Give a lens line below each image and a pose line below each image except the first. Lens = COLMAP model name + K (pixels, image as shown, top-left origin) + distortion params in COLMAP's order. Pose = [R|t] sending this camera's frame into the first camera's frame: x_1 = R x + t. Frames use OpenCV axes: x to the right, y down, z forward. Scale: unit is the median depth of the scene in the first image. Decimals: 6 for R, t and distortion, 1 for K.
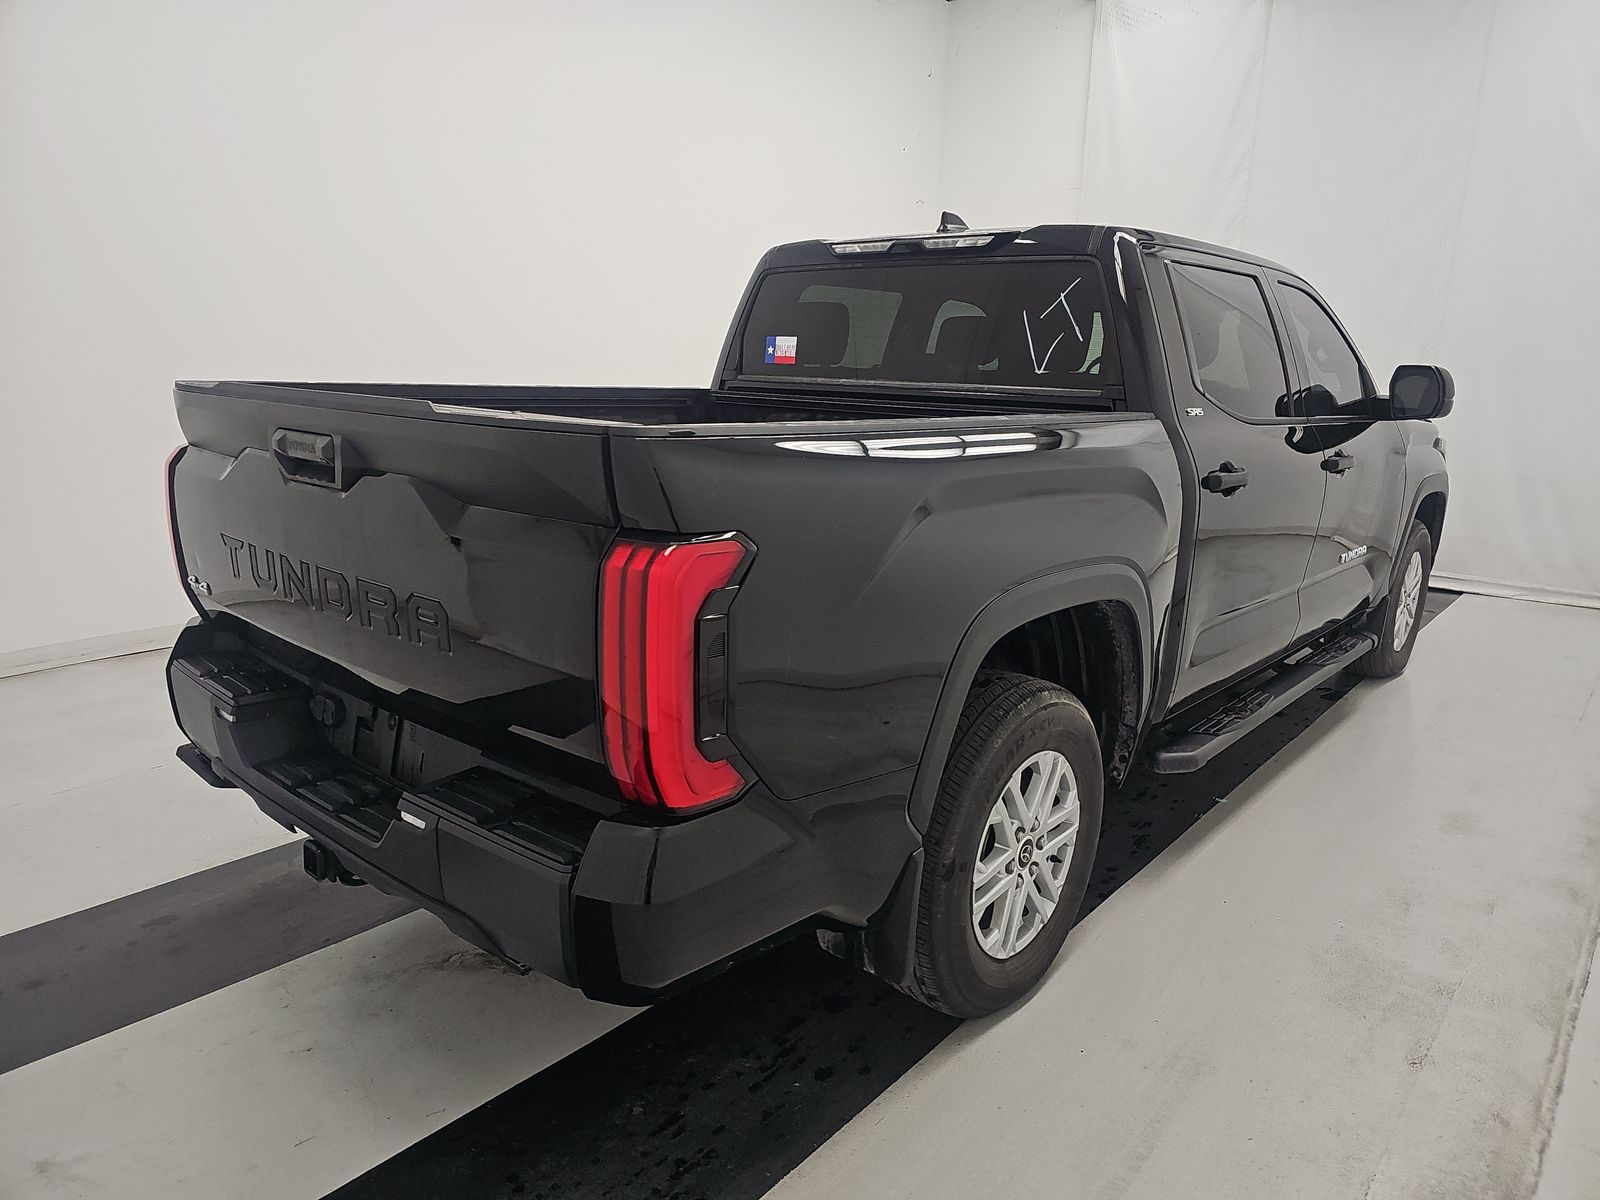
lens RADIAL K [[1044.4, 0, 810.5], [0, 1044.4, 600.0], [0, 0, 1]] dist [0.057370, -0.006582]
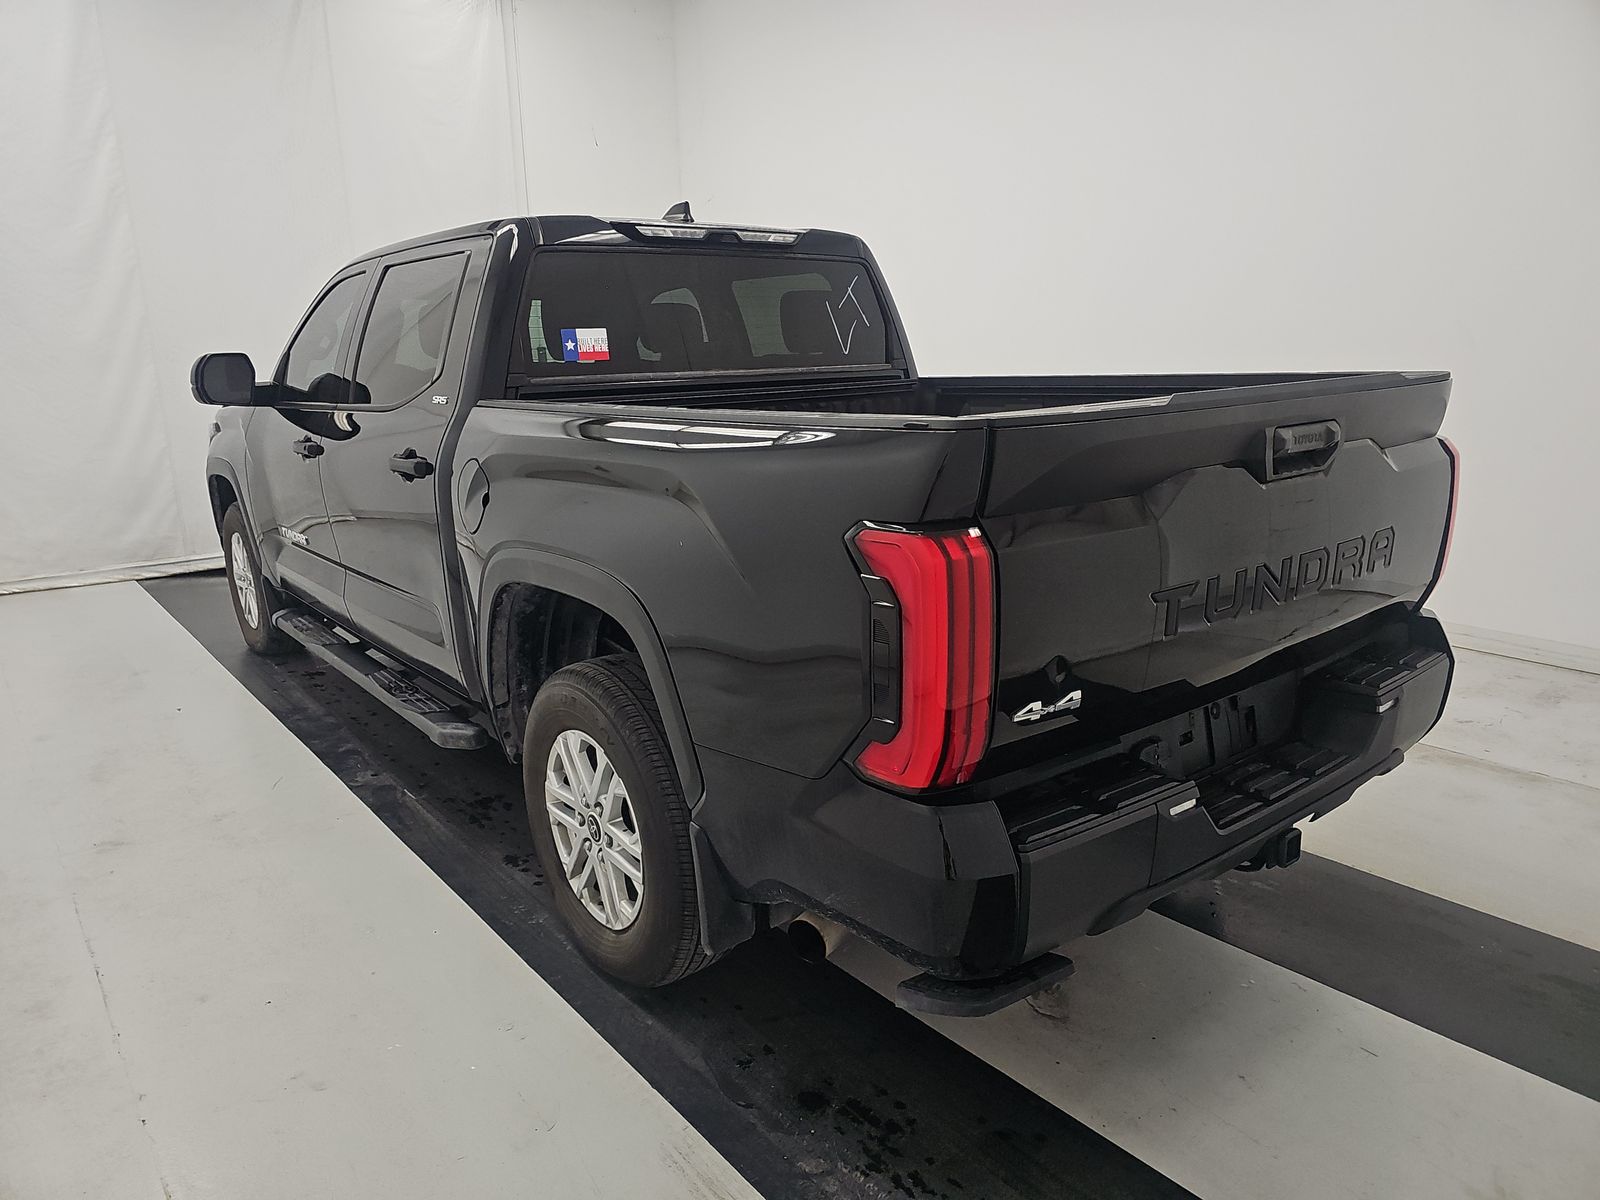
lens RADIAL K [[1044.4, 0, 797.7], [0, 1044.4, 607.0], [0, 0, 1]] dist [0.057370, -0.006582]
pose [[0.184152, -0.270005, 0.945085, -0.920511], [0.251561, 0.942451, 0.220235, -0.198465], [-0.950160, 0.197190, 0.241477, 0.734532]]
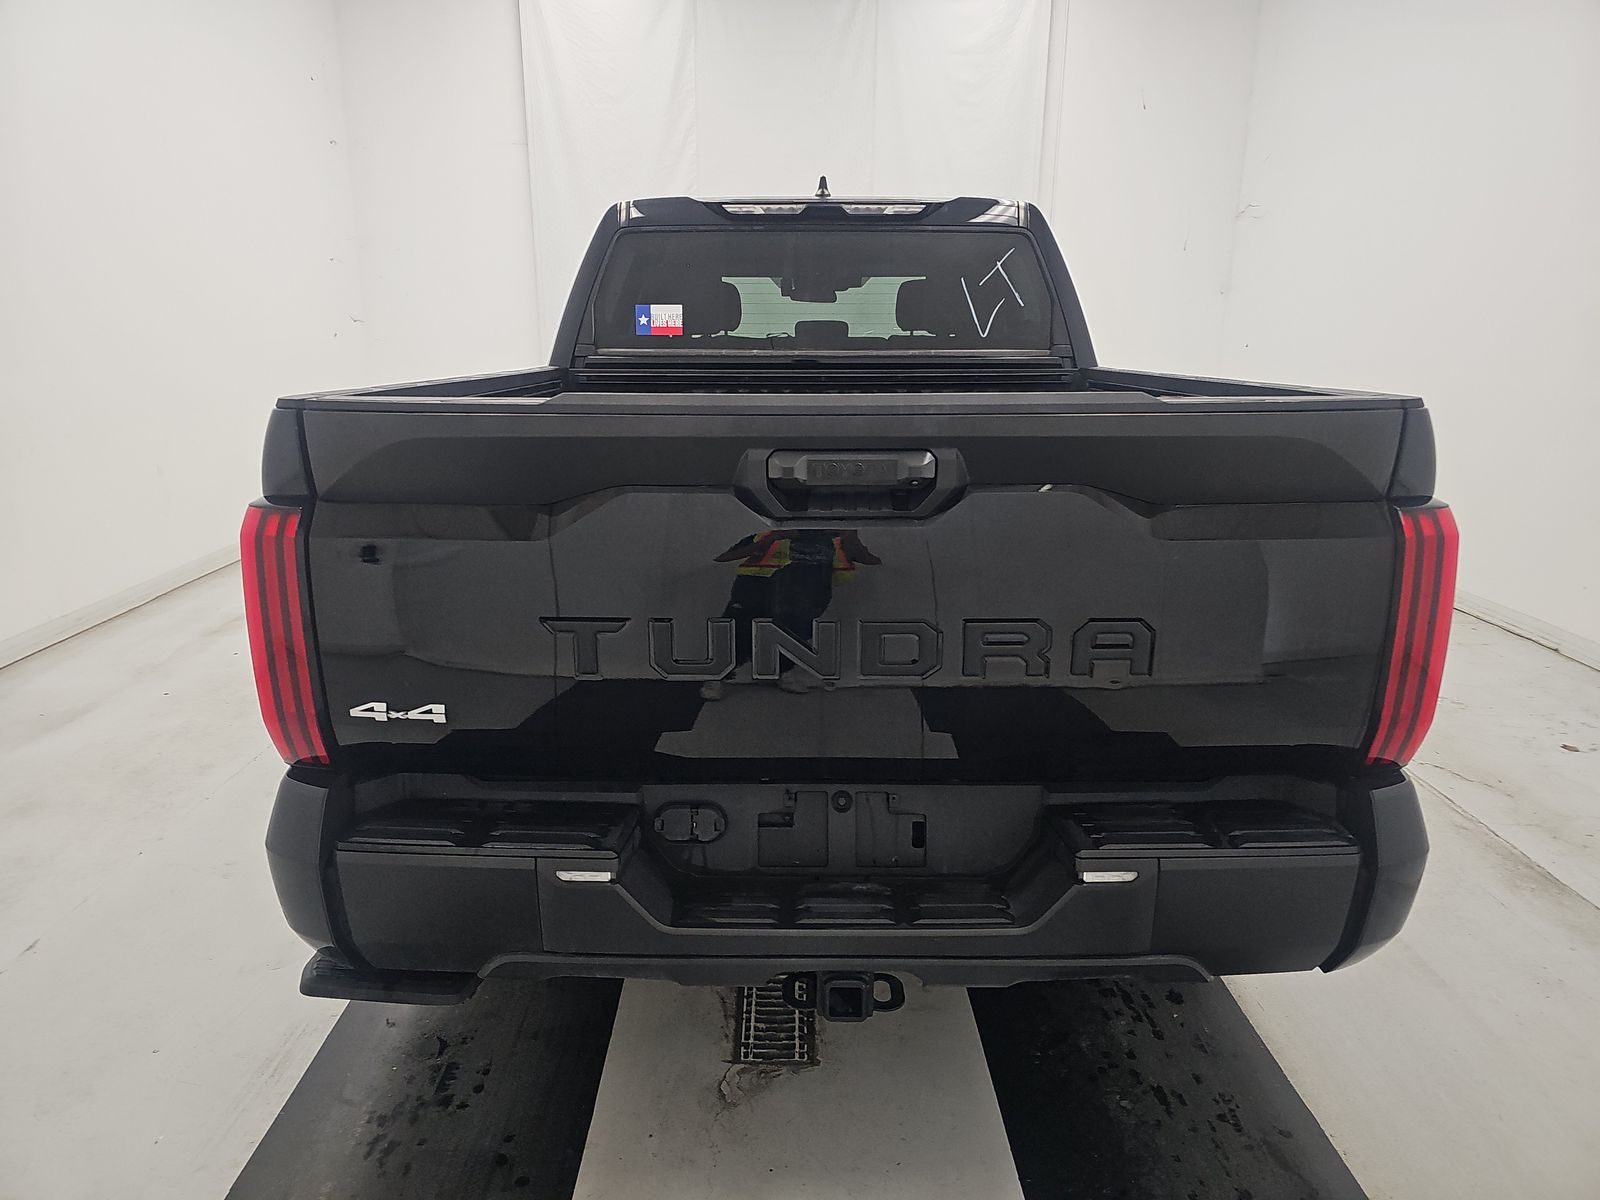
lens RADIAL K [[1044.4, 0, 796.5], [0, 1044.4, 590.5], [0, 0, 1]] dist [0.057370, -0.006582]
pose [[0.758914, -0.185001, 0.624359, -0.585611], [0.166310, 0.982063, 0.088840, -0.078274], [-0.629595, 0.036415, 0.776069, 0.262323]]
